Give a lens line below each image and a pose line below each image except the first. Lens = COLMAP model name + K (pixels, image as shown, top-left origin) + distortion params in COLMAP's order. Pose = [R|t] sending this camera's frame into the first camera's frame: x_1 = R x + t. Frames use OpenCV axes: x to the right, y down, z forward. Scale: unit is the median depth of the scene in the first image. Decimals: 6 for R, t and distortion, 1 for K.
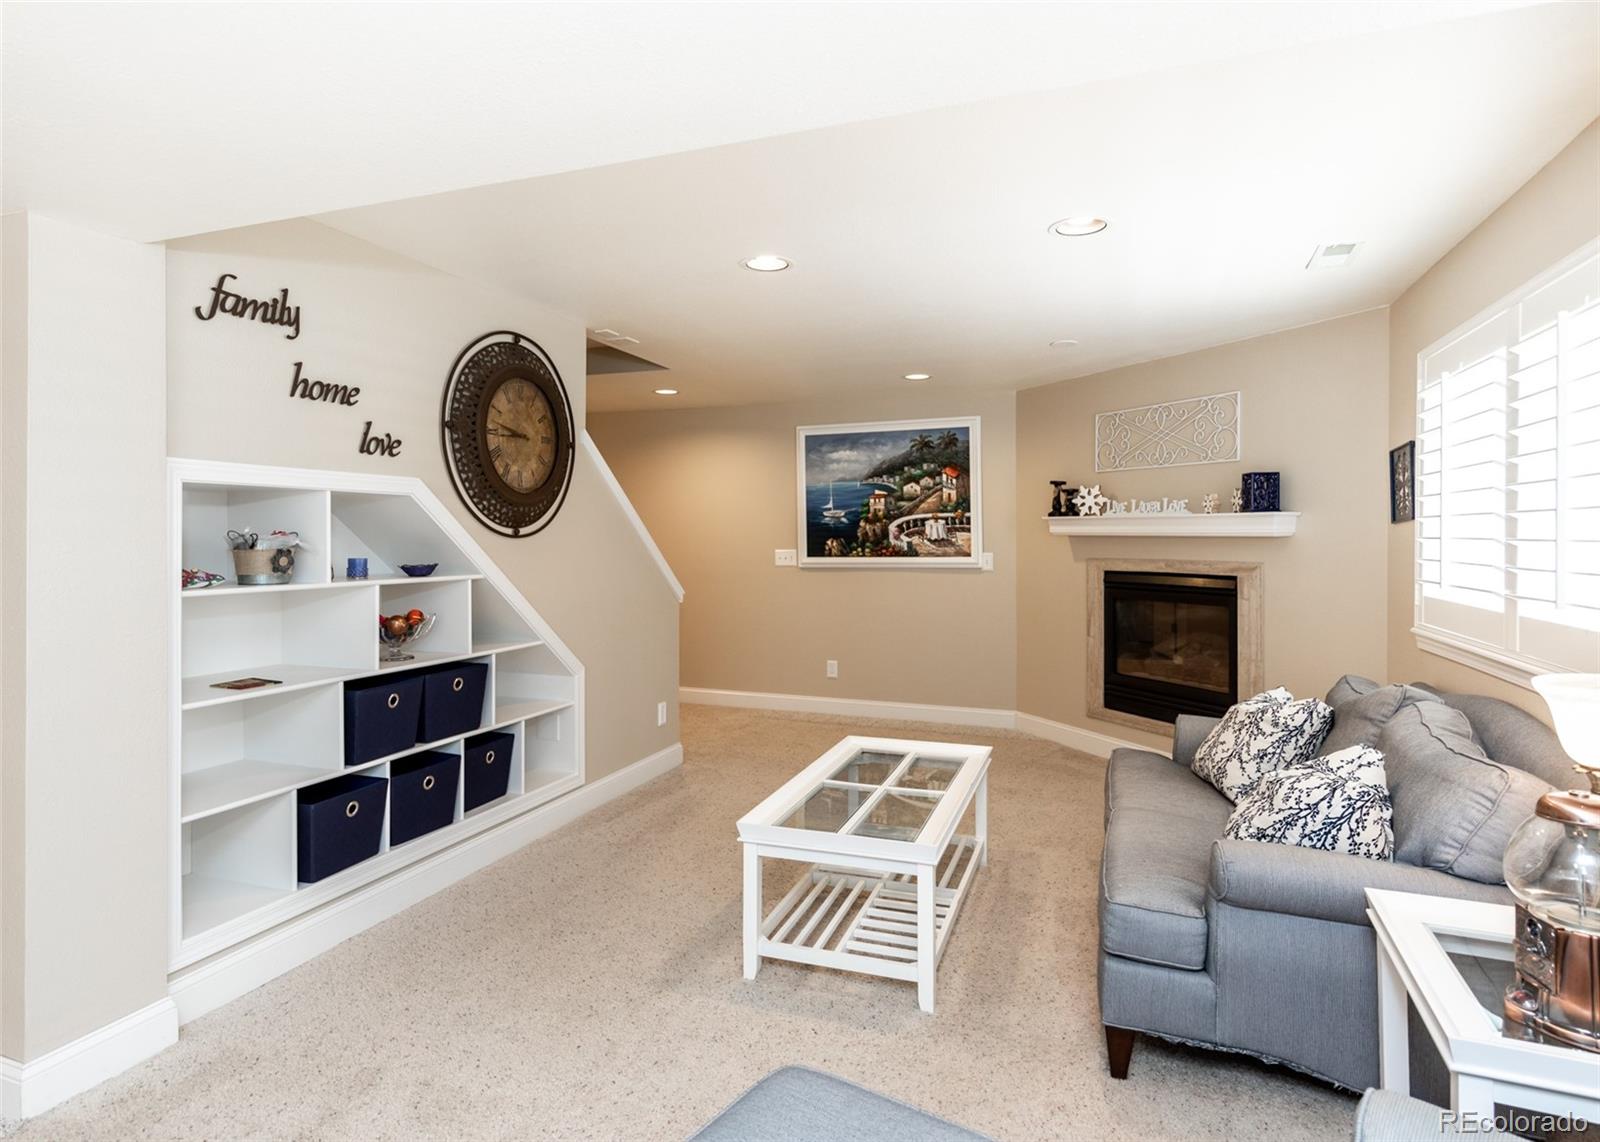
lens RADIAL K [[882.3, 0, 797.5], [0, 882.3, 525.1], [0, 0, 1]] dist [0.001211, 0.000454]
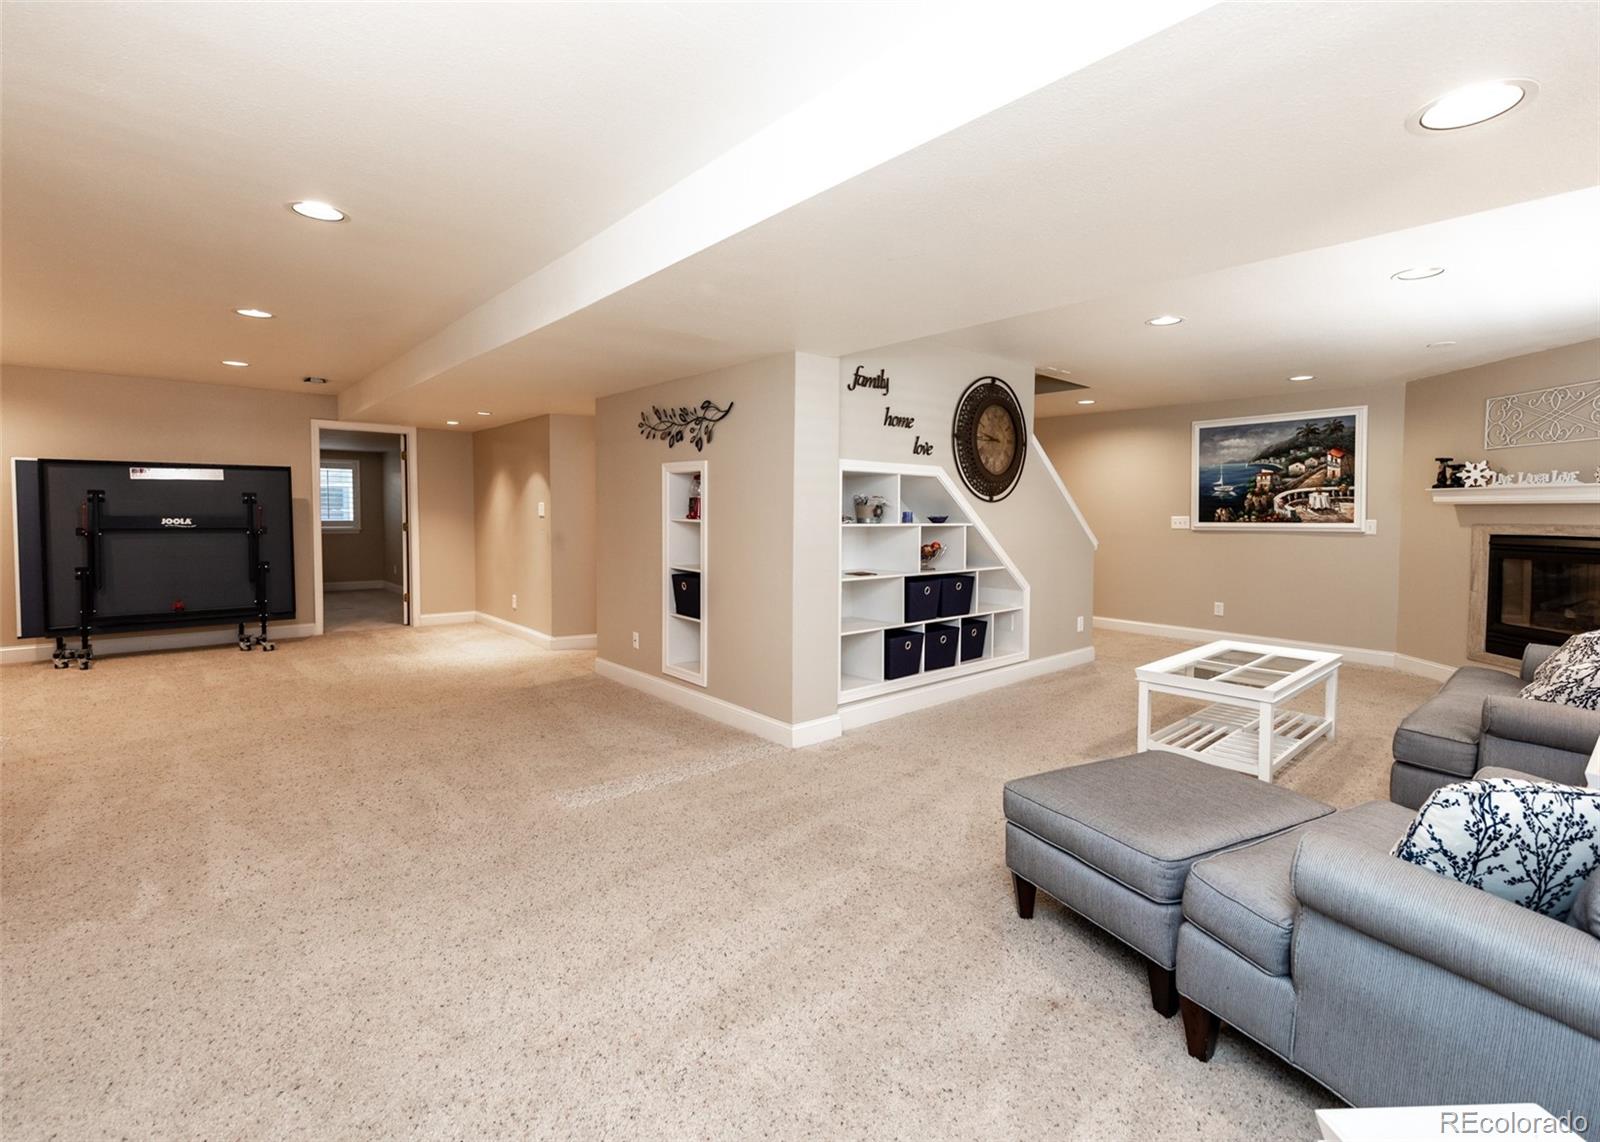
lens RADIAL K [[716.2, 0, 803.9], [0, 716.2, 532.3], [0, 0, 1]] dist [0.011516, 0.000236]
pose [[0.874510, 0.023002, -0.484461, 0.025473], [-0.004391, 0.999209, 0.039514, 0.019660], [0.484987, -0.032428, 0.873920, -0.344408]]
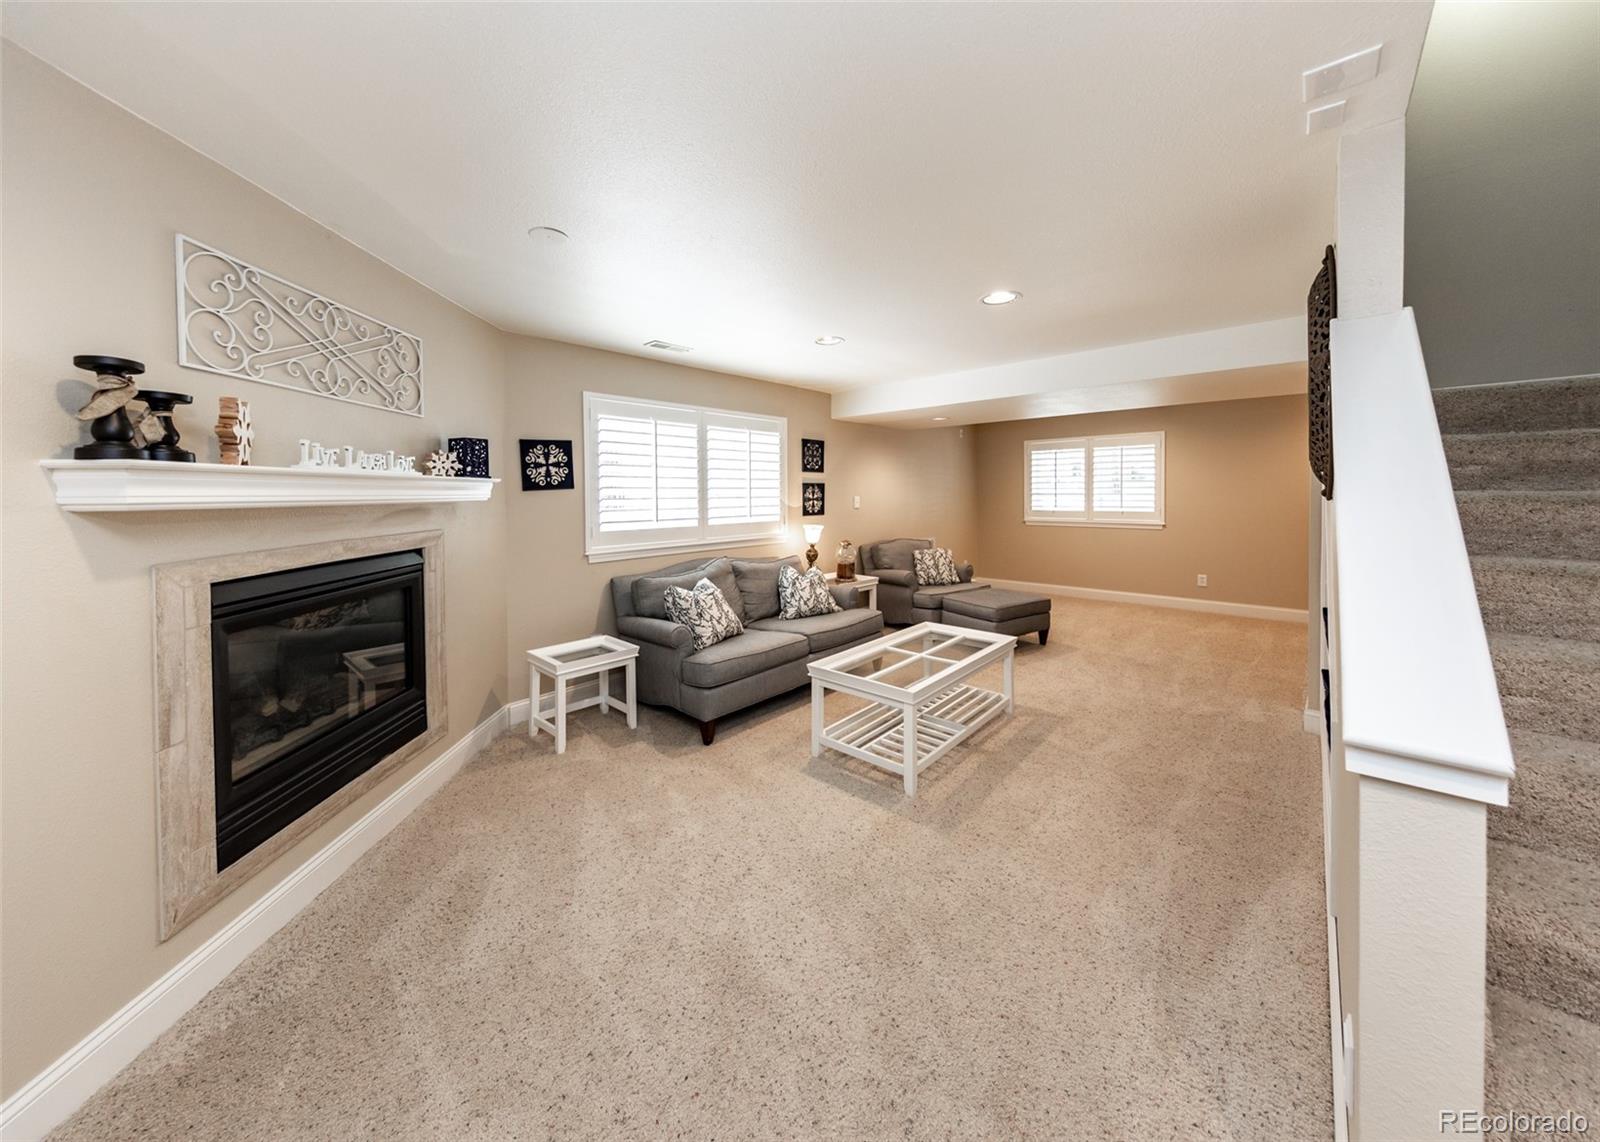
lens RADIAL K [[556.3, 0, 798.7], [0, 556.3, 505.6], [0, 0, 1]] dist [0.000068, 0.000005]
pose [[-0.926862, 0.001369, 0.375400, -0.066539], [0.007815, 0.999847, 0.015648, 0.010831], [-0.375321, 0.017437, -0.926731, 1.488810]]
